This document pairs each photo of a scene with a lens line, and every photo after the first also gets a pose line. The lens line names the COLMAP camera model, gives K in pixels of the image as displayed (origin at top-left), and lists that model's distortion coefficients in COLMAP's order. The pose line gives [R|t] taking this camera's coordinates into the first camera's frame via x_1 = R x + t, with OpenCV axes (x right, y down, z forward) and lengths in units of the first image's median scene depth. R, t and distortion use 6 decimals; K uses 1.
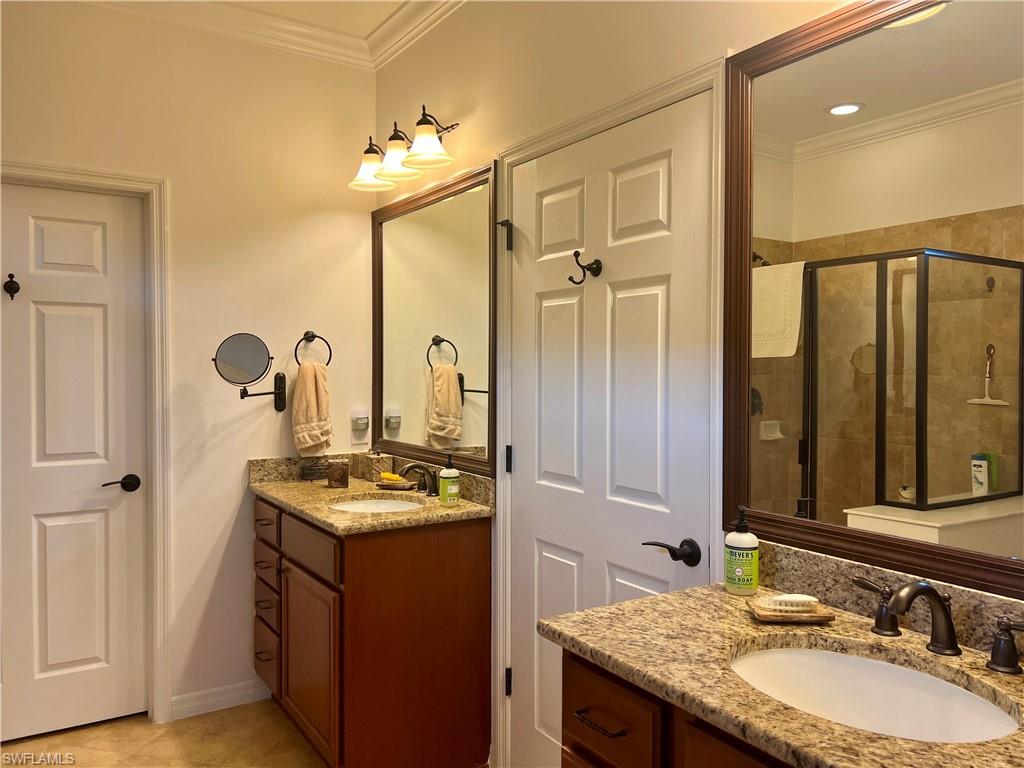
lens RADIAL K [[768.1, 0, 509.8], [0, 768.1, 387.5], [0, 0, 1]] dist [0.055380, -0.067102]
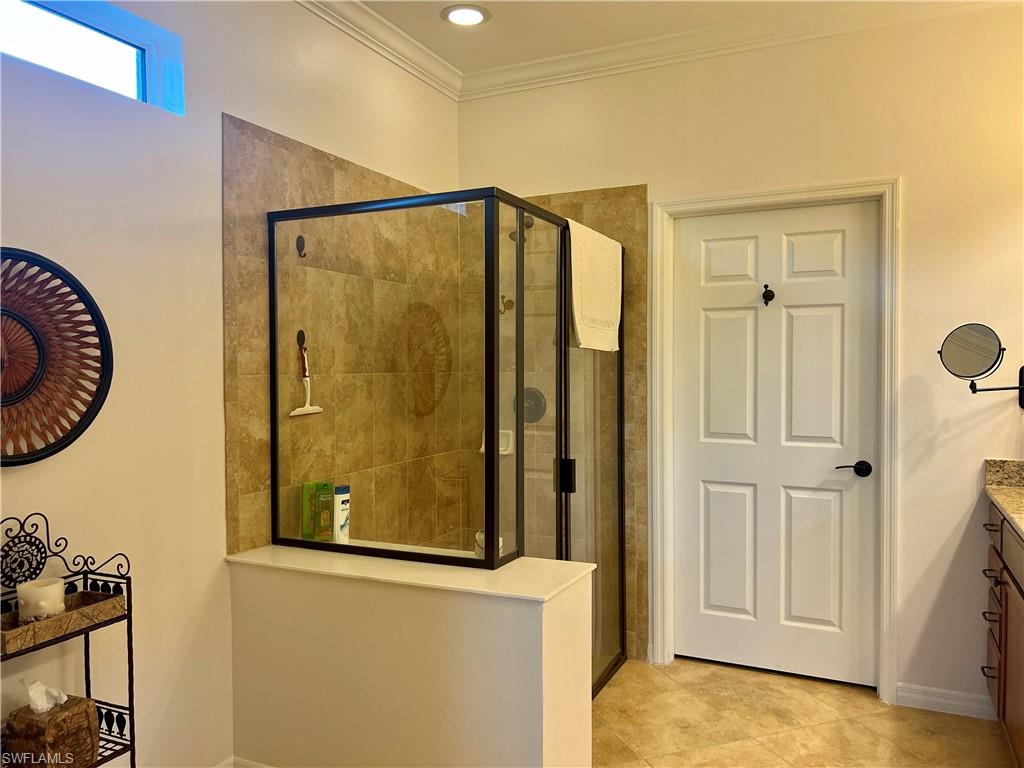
lens RADIAL K [[768.1, 0, 509.8], [0, 768.1, 387.5], [0, 0, 1]] dist [0.055380, -0.067102]
pose [[0.521576, 0.021771, -0.852927, 0.169232], [-0.016566, 0.999744, 0.015388, 0.002382], [0.853044, 0.006104, 0.521804, 0.025079]]
